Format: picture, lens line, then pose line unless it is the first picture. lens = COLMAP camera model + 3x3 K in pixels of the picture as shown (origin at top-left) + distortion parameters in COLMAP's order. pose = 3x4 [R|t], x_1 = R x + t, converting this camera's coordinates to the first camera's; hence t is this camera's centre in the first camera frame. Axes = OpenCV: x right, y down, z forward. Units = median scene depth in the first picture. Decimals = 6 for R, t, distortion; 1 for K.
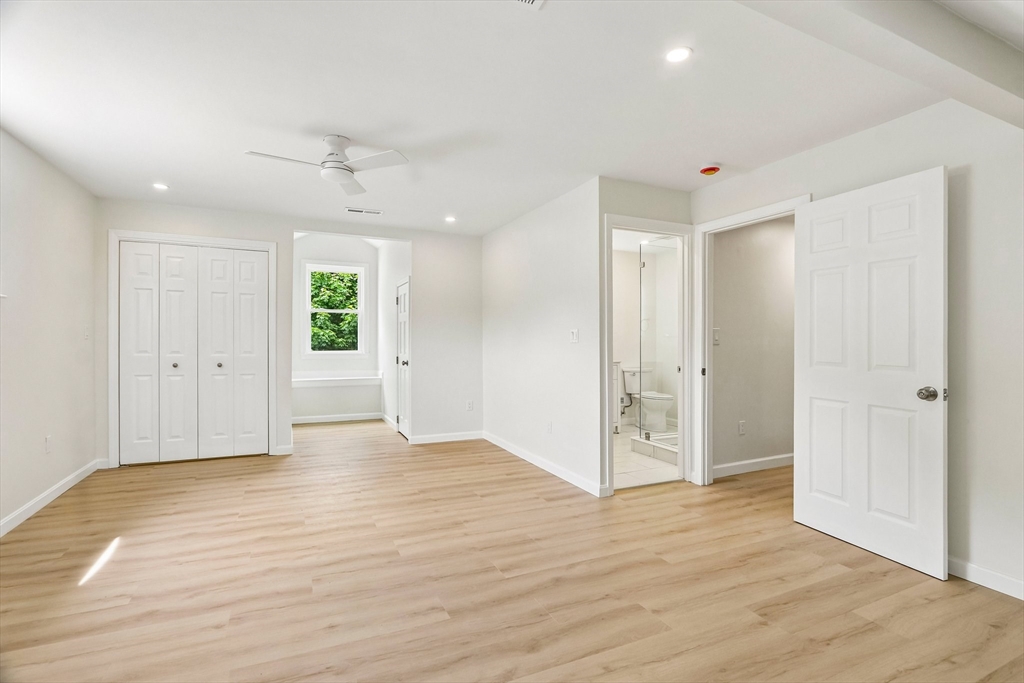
lens RADIAL K [[483.1, 0, 509.5], [0, 483.1, 341.8], [0, 0, 1]] dist [-0.022488, 0.000783]
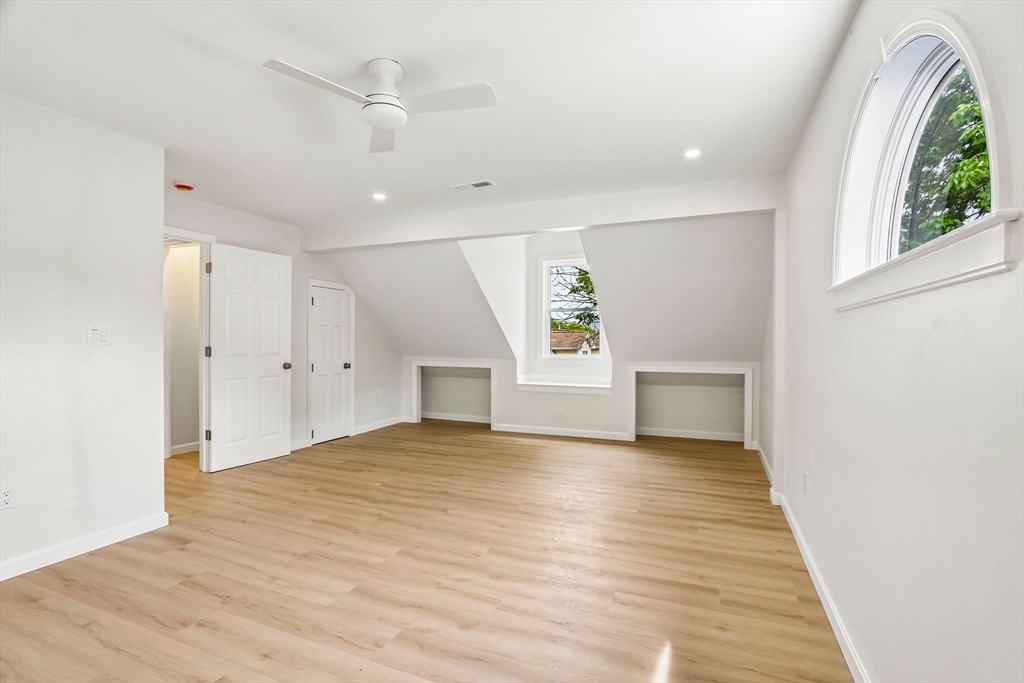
lens RADIAL K [[483.1, 0, 509.5], [0, 483.1, 341.8], [0, 0, 1]] dist [-0.022488, 0.000783]
pose [[-0.681186, -0.010579, 0.732034, -1.169470], [-0.006392, 0.999943, 0.008503, -0.019118], [-0.732082, 0.001113, -0.681215, 1.564698]]
